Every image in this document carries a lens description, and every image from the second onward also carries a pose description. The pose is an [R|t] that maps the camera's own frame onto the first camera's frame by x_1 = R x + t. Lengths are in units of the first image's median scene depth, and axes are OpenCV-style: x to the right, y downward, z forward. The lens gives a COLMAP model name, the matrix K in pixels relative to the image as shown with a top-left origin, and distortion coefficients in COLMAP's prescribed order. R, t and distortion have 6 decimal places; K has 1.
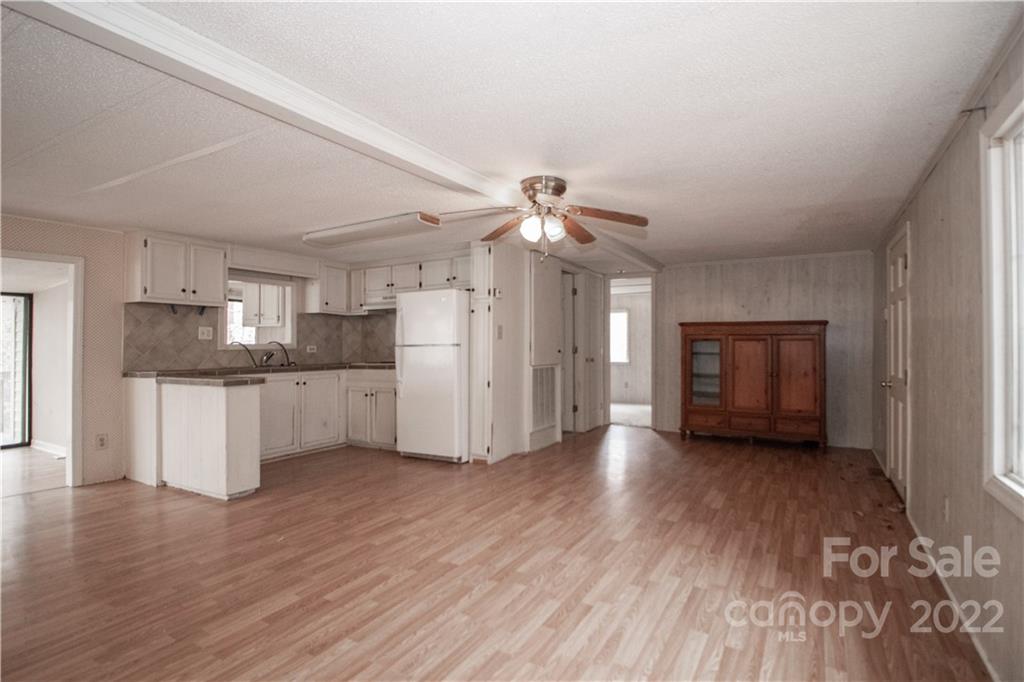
lens RADIAL K [[488.0, 0, 537.1], [0, 488.0, 335.8], [0, 0, 1]] dist [-0.000207, -0.000757]
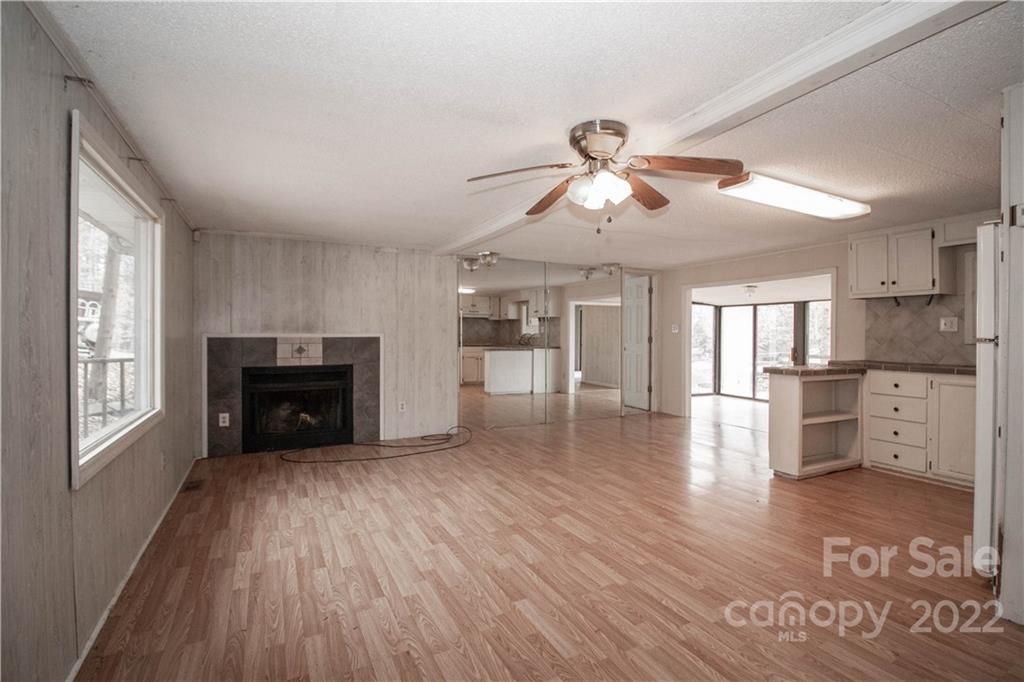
lens RADIAL K [[511.7, 0, 542.9], [0, 511.7, 336.3], [0, 0, 1]] dist [-0.003712, -0.001397]
pose [[-0.534352, 0.002823, -0.845257, 0.472581], [0.010368, 0.999941, -0.003215, 0.011051], [0.845198, -0.010481, -0.534350, 0.856639]]
